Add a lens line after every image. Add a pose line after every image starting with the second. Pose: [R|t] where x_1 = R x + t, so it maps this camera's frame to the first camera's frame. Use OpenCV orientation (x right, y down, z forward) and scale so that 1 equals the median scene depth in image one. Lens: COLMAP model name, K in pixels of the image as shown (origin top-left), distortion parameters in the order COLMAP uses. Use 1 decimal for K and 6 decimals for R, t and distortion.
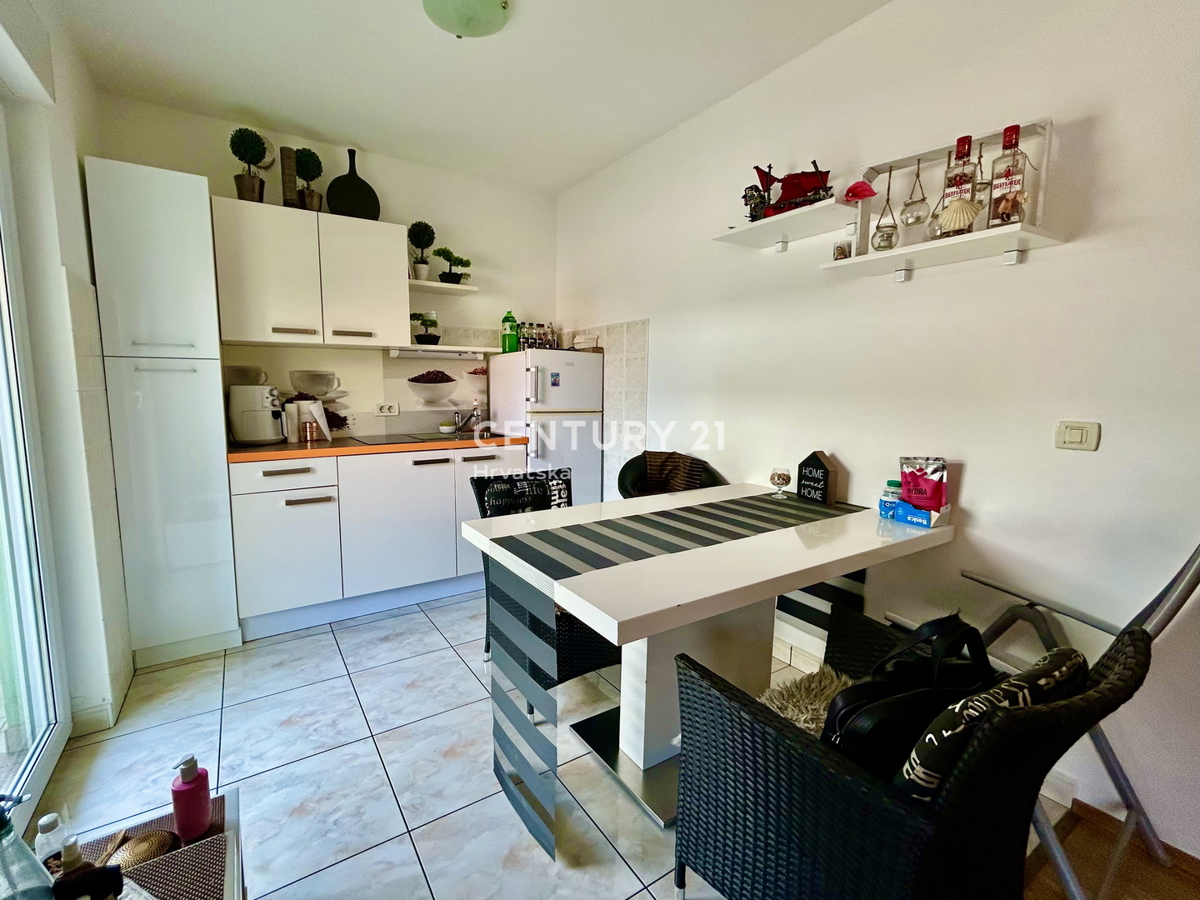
lens RADIAL K [[522.5, 0, 554.5], [0, 522.5, 448.8], [0, 0, 1]] dist [-0.001250, 0.000511]
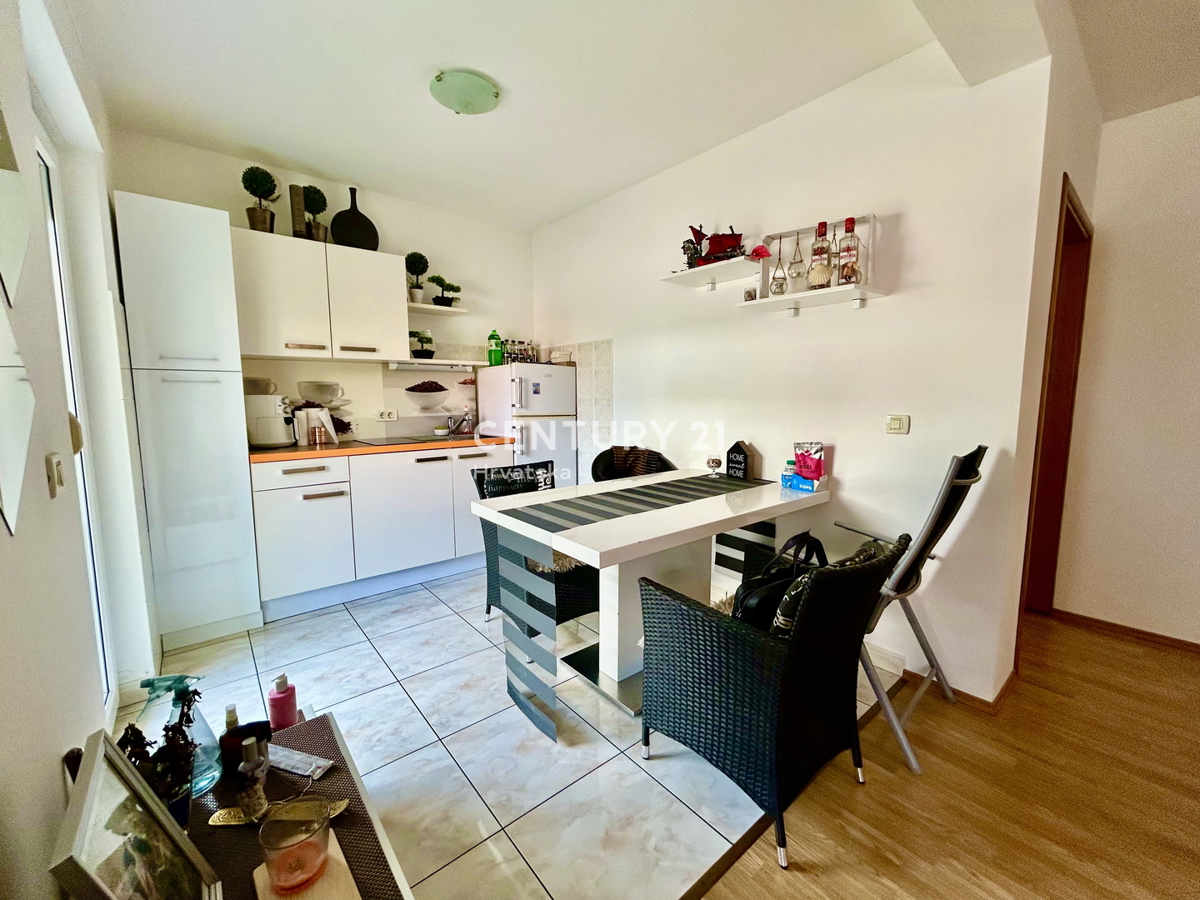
lens RADIAL K [[486.0, 0, 600.0], [0, 486.0, 450.0], [0, 0, 1]] dist [-0.001700, 0.000047]
pose [[0.988369, -0.022818, 0.150353, -0.034157], [0.023876, 0.999701, -0.005237, 0.022937], [-0.150189, 0.008766, 0.988618, -0.158941]]
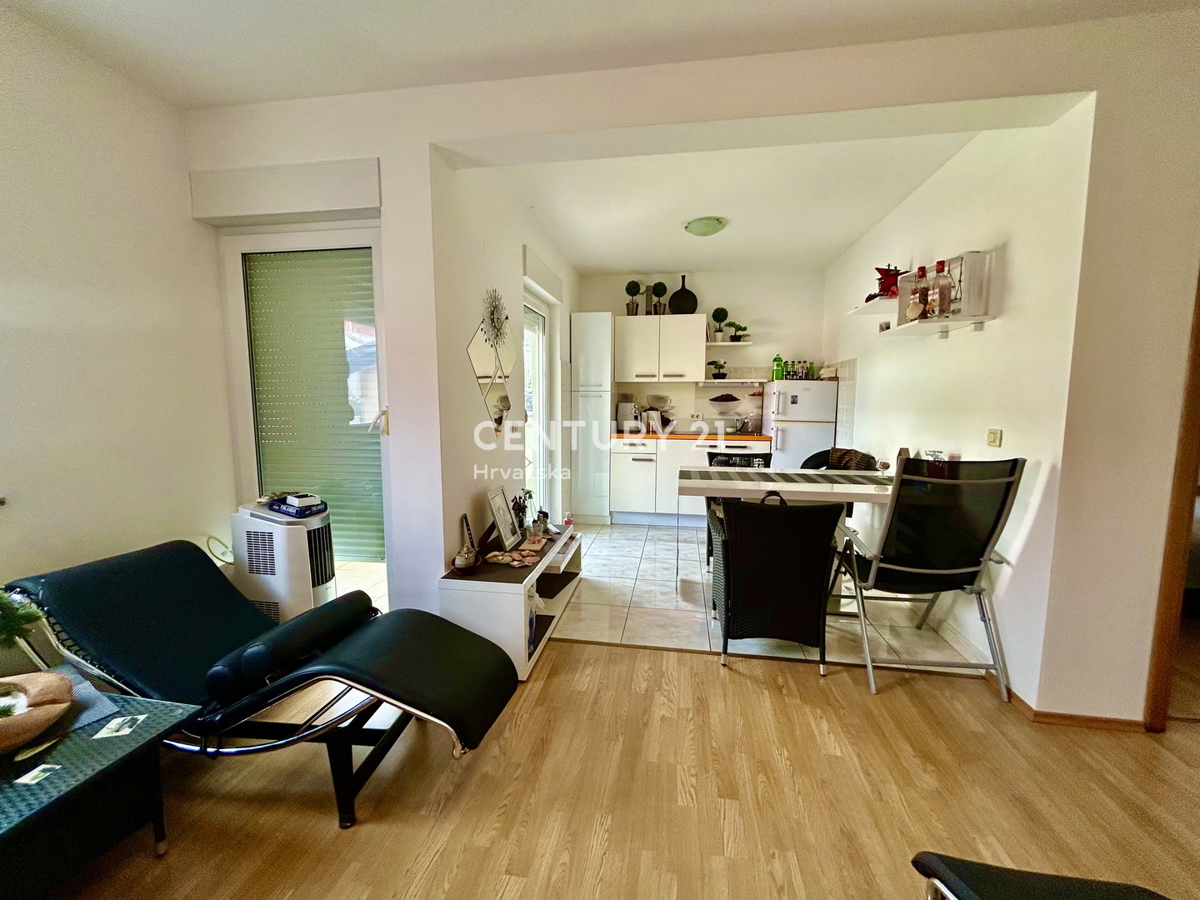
lens RADIAL K [[481.4, 0, 600.0], [0, 481.4, 450.0], [0, 0, 1]] dist [-0.001769, -0.000393]
pose [[0.764028, 0.067374, -0.641656, 0.662777], [-0.079896, 0.996758, 0.009527, 0.062373], [0.640218, 0.043986, 0.766933, -0.594305]]
